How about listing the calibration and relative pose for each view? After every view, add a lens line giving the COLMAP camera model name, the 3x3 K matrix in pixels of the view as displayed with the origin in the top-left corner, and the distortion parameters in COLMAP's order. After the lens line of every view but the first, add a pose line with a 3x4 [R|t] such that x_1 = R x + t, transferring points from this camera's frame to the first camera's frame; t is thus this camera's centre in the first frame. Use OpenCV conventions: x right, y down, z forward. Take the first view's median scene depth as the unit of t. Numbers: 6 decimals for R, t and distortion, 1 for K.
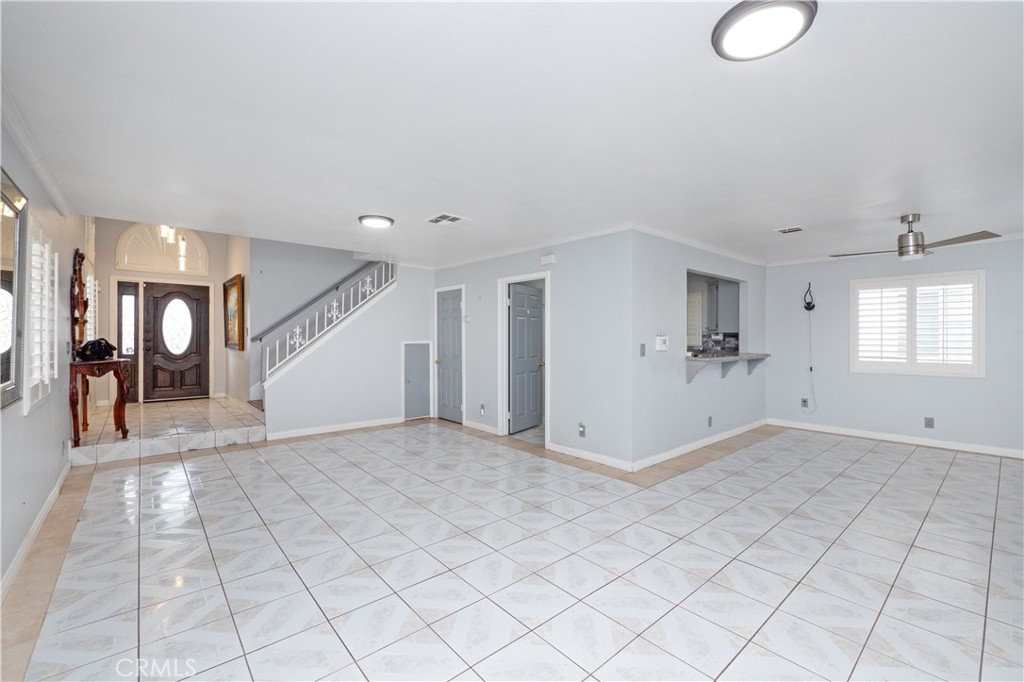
lens RADIAL K [[430.0, 0, 537.0], [0, 430.0, 344.6], [0, 0, 1]] dist [-0.000203, 0.000154]
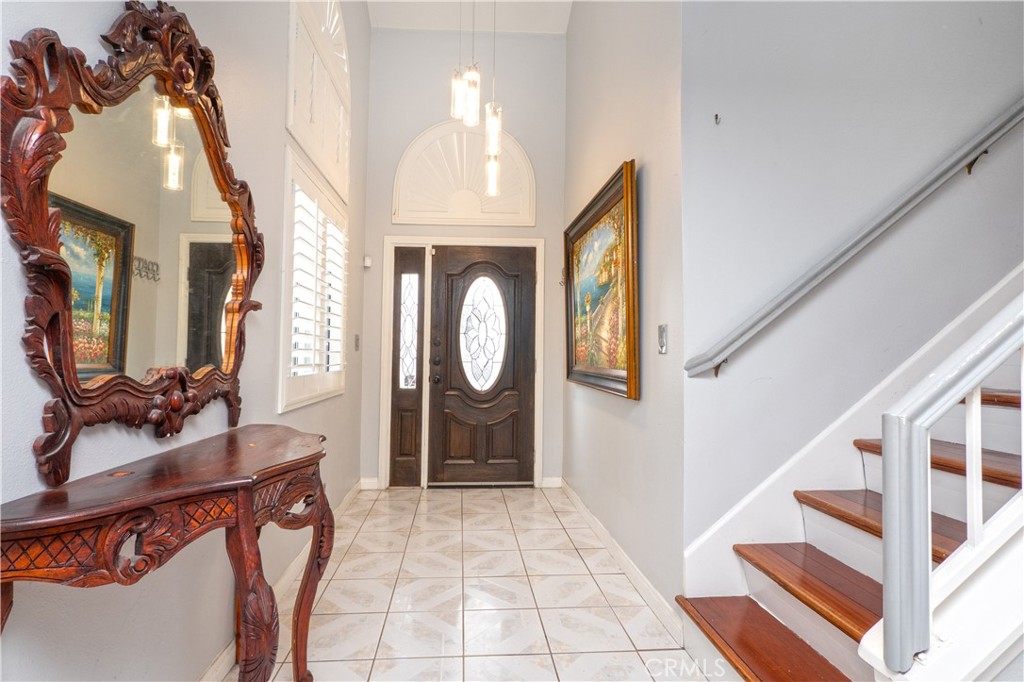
lens RADIAL K [[491.6, 0, 507.9], [0, 491.6, 353.0], [0, 0, 1]] dist [0.003251, 0.001149]
pose [[0.794262, 0.000210, -0.607575, -0.484720], [-0.011311, 0.999832, -0.014440, -0.012203], [0.607470, 0.018341, 0.794131, 0.586688]]
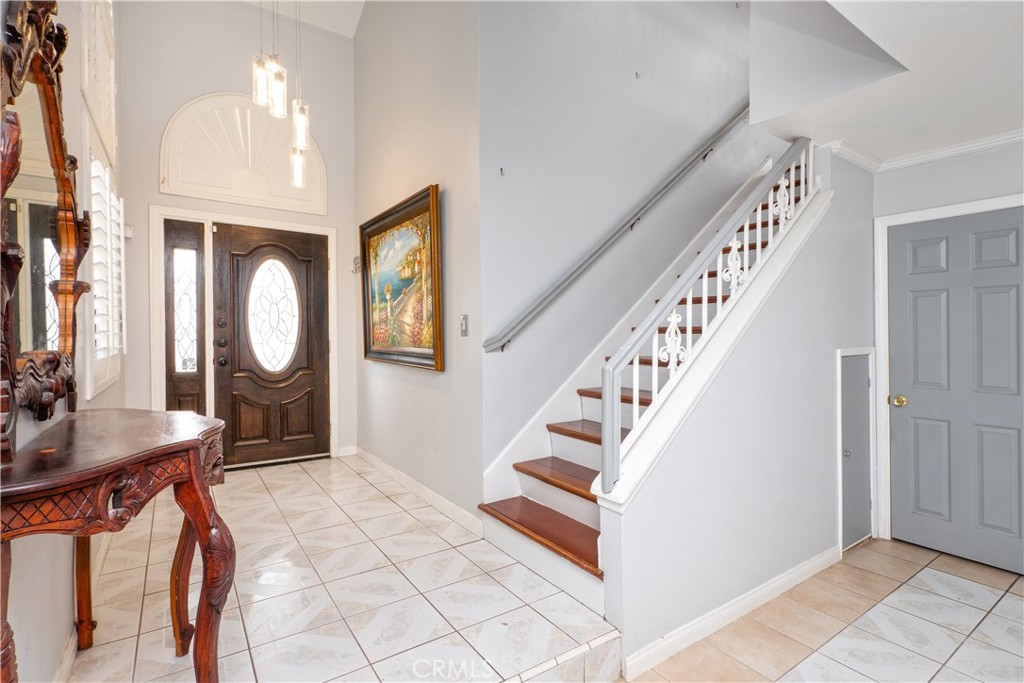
lens RADIAL K [[474.1, 0, 518.8], [0, 474.1, 353.6], [0, 0, 1]] dist [0.002102, 0.000368]
pose [[0.993066, 0.006763, -0.117363, -0.499998], [-0.004008, 0.999711, 0.023692, -0.012065], [0.117489, -0.023058, 0.992806, 0.498223]]
